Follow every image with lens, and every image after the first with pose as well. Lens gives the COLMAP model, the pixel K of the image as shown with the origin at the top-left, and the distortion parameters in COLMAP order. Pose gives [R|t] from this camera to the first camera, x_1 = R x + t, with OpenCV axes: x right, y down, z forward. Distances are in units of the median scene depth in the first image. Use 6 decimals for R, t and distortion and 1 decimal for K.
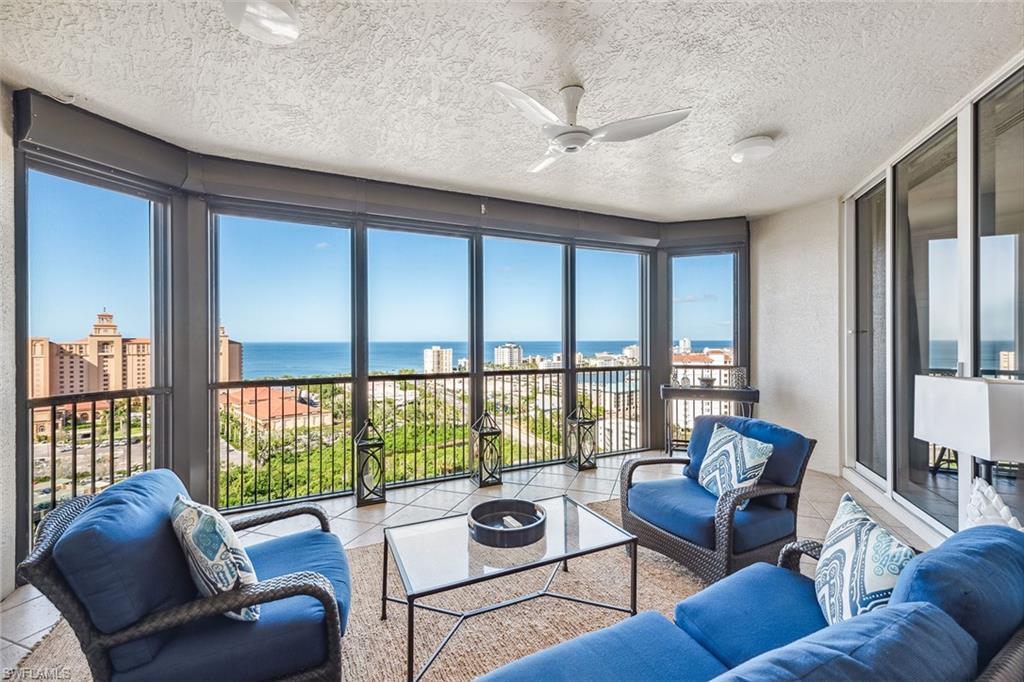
lens RADIAL K [[426.3, 0, 518.6], [0, 426.3, 339.2], [0, 0, 1]] dist [0.000983, -0.000001]
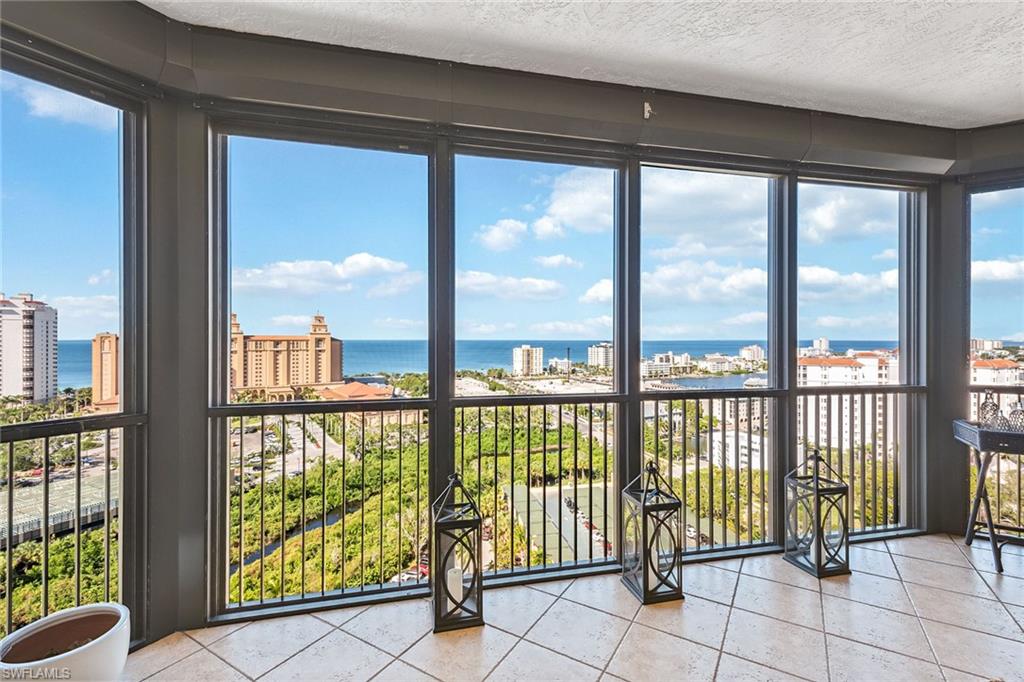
lens RADIAL K [[455.8, 0, 510.1], [0, 455.8, 337.2], [0, 0, 1]] dist [0.001857, -0.000547]
pose [[0.974949, 0.003940, -0.222394, -0.124032], [-0.004113, 0.999991, -0.000315, 0.000679], [0.222391, 0.001221, 0.974957, 0.360201]]
